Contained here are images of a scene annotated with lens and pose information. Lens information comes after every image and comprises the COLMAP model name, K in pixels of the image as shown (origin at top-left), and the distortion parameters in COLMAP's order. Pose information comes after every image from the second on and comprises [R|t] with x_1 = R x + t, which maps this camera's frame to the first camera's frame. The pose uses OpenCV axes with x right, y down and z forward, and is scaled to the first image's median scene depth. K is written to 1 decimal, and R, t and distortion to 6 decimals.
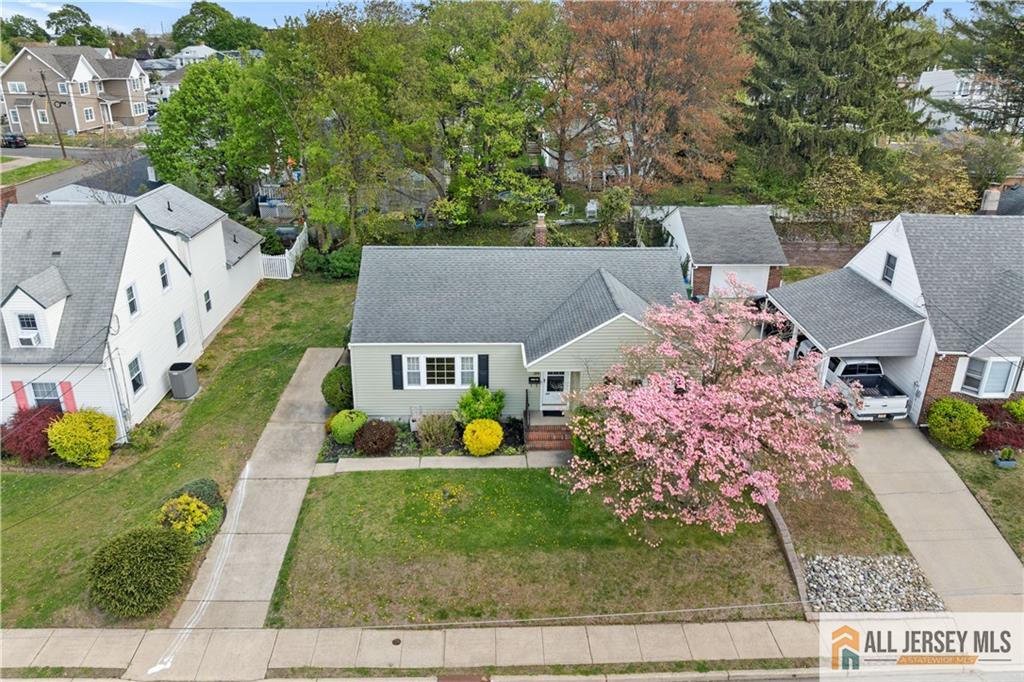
lens RADIAL K [[718.1, 0, 514.5], [0, 718.1, 323.0], [0, 0, 1]] dist [-0.041206, -0.000131]
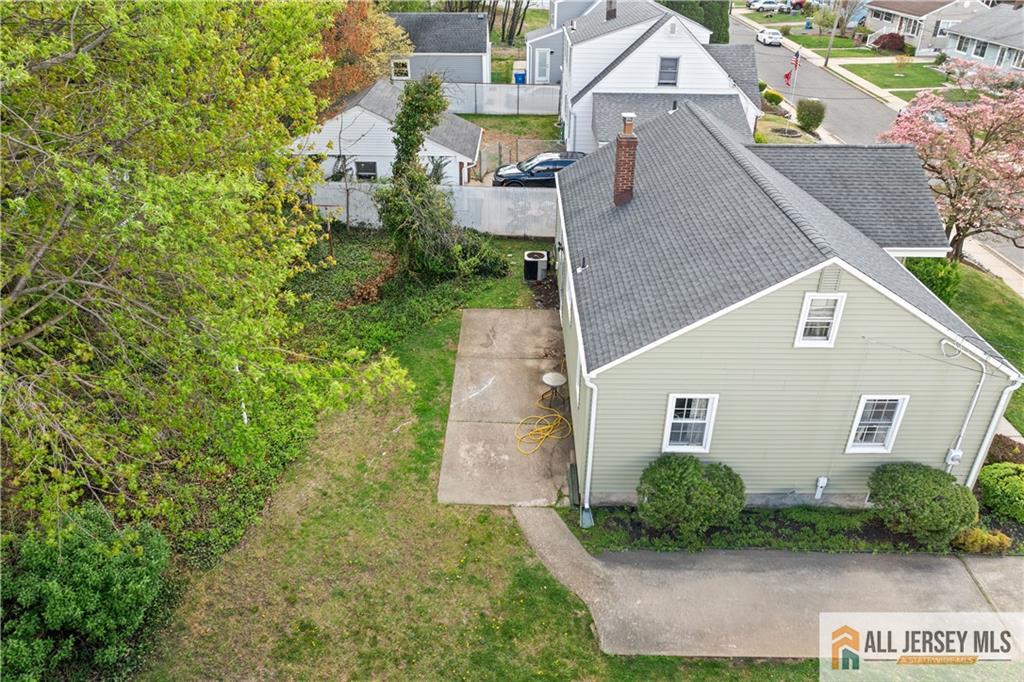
lens RADIAL K [[718.1, 0, 514.5], [0, 718.1, 323.0], [0, 0, 1]] dist [-0.041206, -0.000131]
pose [[0.046529, -0.497281, 0.866341, -0.686383], [0.367878, 0.814855, 0.447970, -0.379635], [-0.928709, 0.297864, 0.220854, 1.231233]]
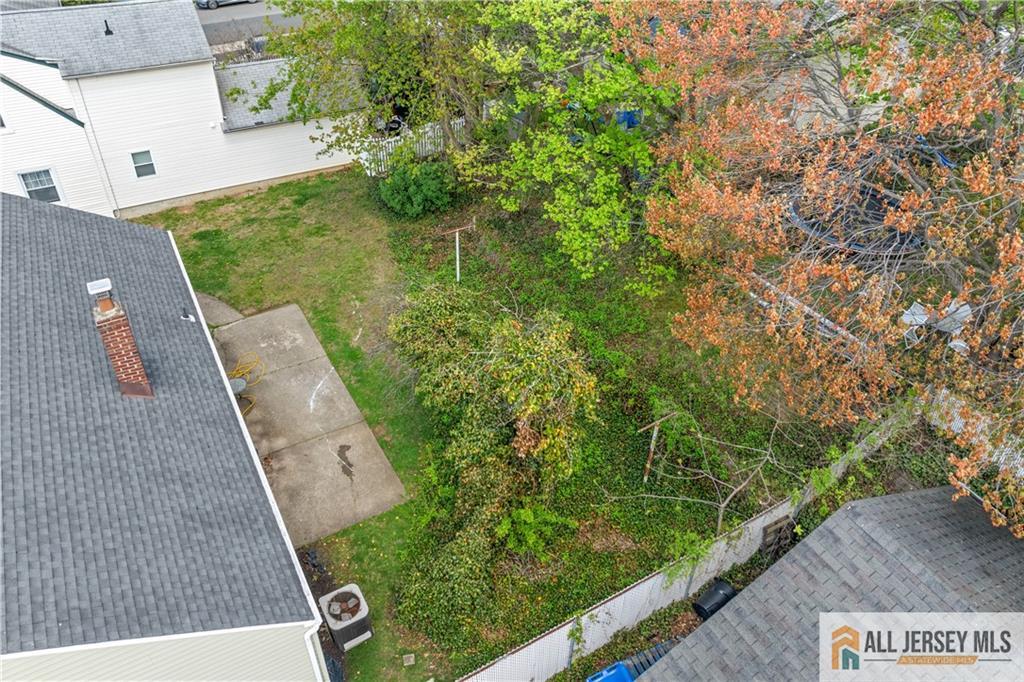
lens RADIAL K [[718.1, 0, 514.5], [0, 718.1, 323.0], [0, 0, 1]] dist [-0.041206, -0.000131]
pose [[0.468087, 0.534570, -0.703655, 0.502078], [-0.354849, 0.842962, 0.404348, -0.441617], [0.809306, 0.060421, 0.584271, 1.174348]]
